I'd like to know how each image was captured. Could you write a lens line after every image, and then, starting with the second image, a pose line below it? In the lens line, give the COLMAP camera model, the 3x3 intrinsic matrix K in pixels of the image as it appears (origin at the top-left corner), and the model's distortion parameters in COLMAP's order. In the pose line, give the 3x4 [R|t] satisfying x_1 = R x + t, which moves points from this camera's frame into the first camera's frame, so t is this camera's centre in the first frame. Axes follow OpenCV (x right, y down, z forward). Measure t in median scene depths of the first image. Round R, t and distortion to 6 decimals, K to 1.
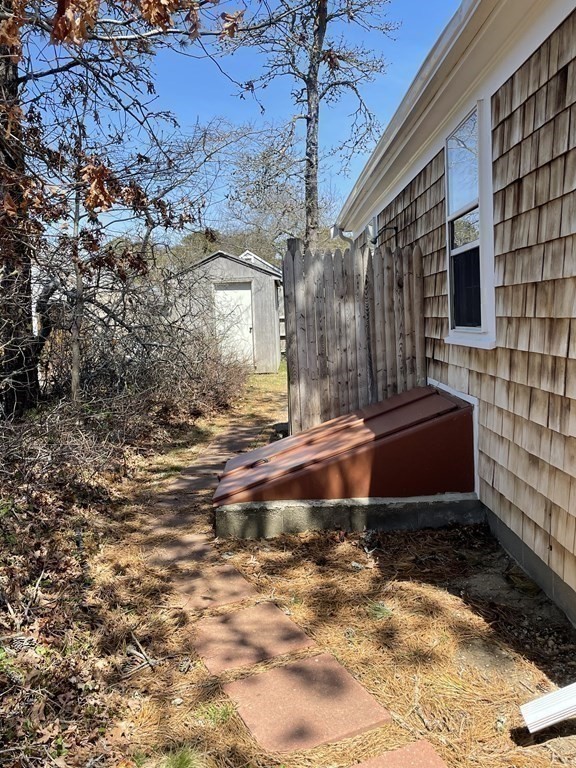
lens RADIAL K [[665.3, 0, 288.0], [0, 665.3, 384.0], [0, 0, 1]] dist [0.003696, 0.003280]
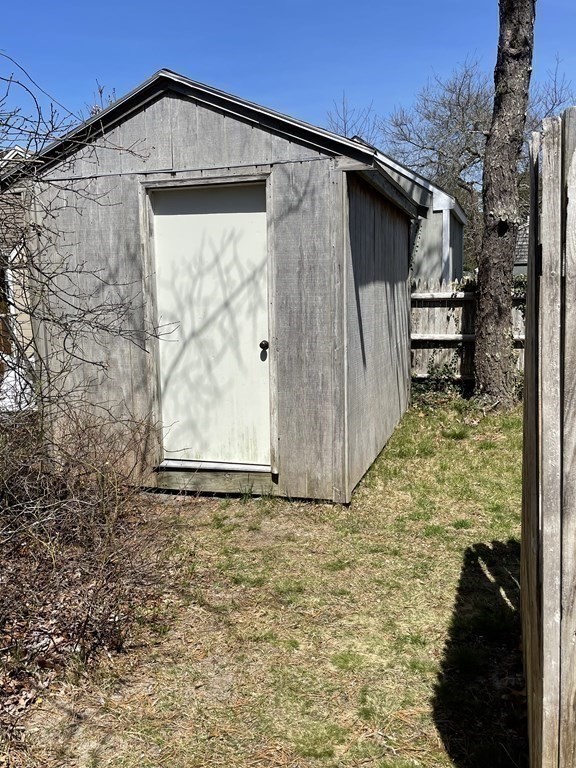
lens RADIAL K [[665.3, 0, 288.0], [0, 665.3, 384.0], [0, 0, 1]] dist [0.003696, 0.003280]
pose [[0.957962, 0.061246, -0.280281, 0.037393], [-0.045160, 0.996960, 0.063501, -0.086094], [0.283318, -0.048174, 0.957815, 0.726990]]
